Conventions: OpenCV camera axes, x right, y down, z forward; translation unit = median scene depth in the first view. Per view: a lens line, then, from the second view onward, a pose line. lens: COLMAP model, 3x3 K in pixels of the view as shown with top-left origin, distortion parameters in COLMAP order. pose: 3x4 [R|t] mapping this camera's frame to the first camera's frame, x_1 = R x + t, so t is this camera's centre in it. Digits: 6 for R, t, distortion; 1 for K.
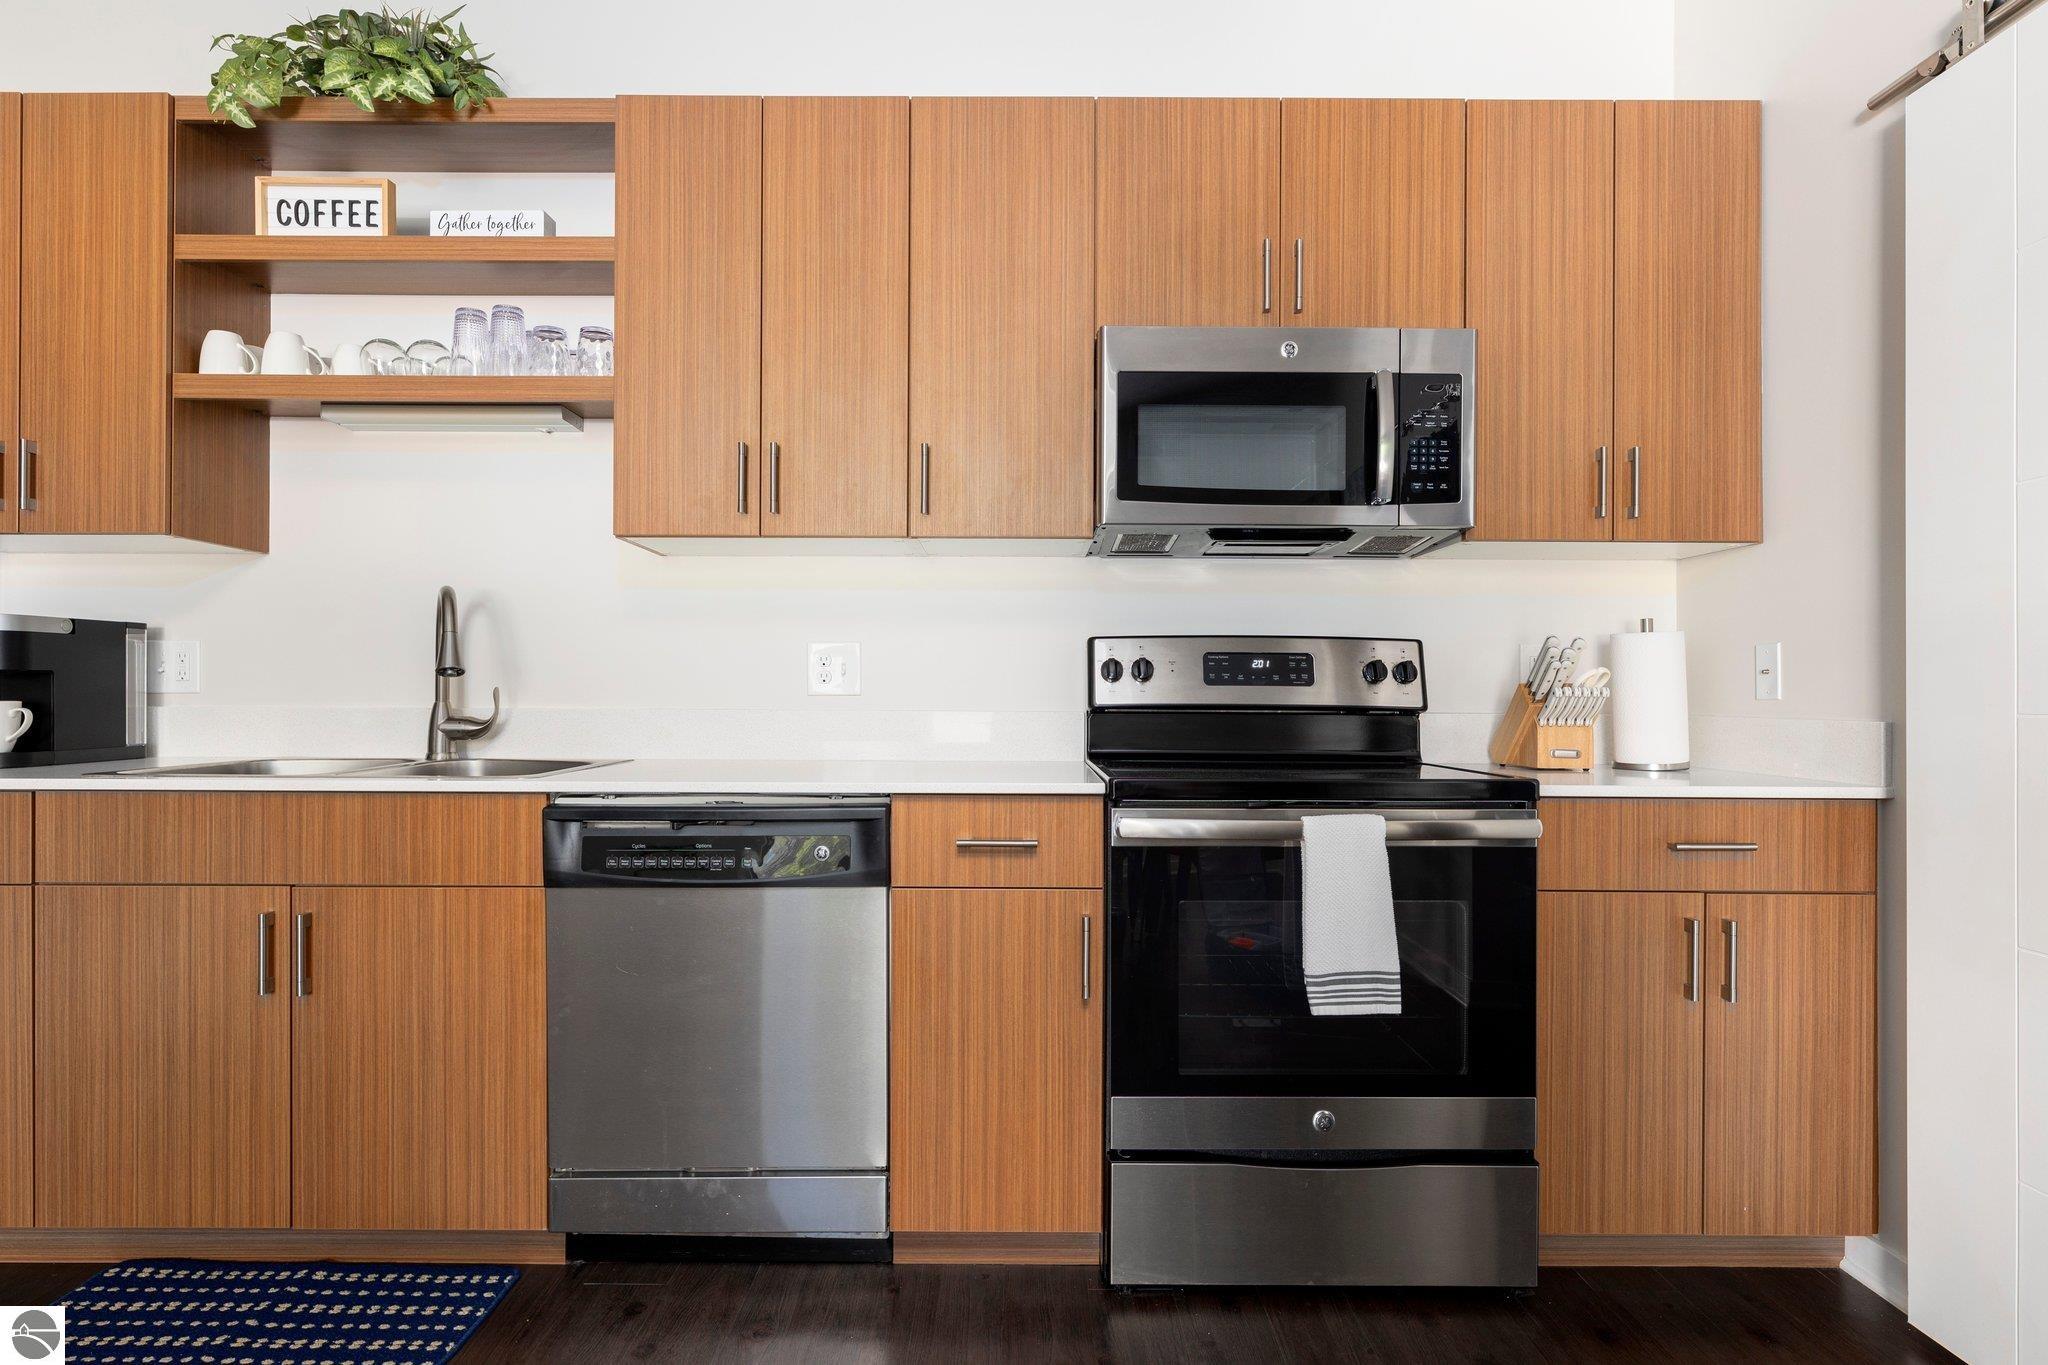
lens RADIAL K [[1182.8, 0, 1026.0], [0, 1182.8, 688.4], [0, 0, 1]] dist [0.001949, -0.000567]
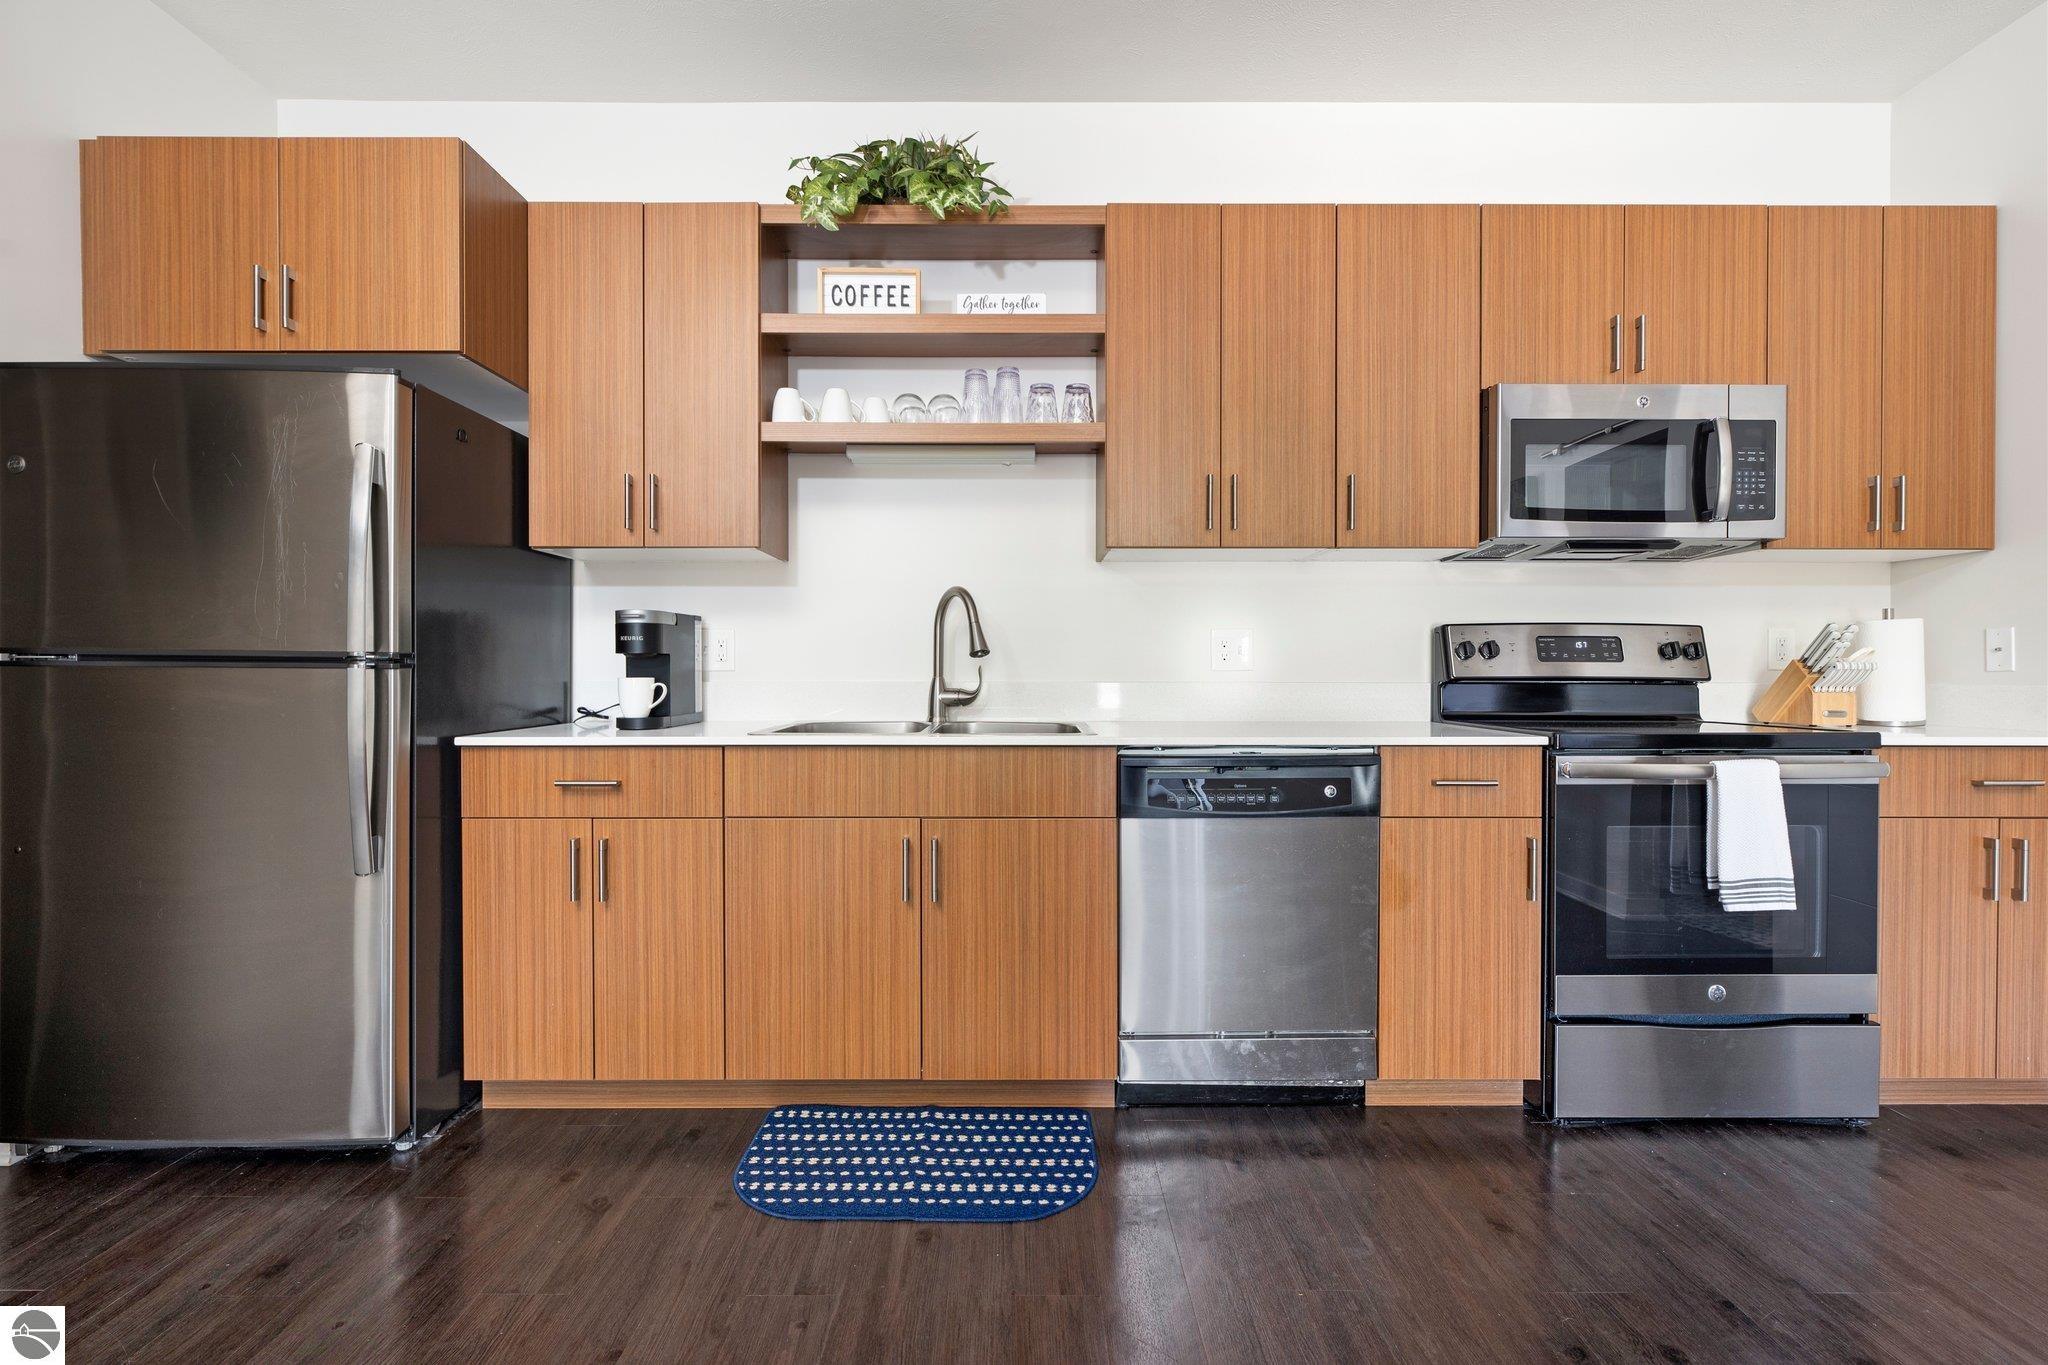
lens RADIAL K [[1000.2, 0, 1018.9], [0, 1000.2, 674.5], [0, 0, 1]] dist [0.000592, -0.000215]
pose [[0.999986, -0.003811, 0.003553, -0.452121], [0.003777, 0.999948, 0.009452, -0.001274], [-0.003589, -0.009438, 0.999949, -0.089594]]
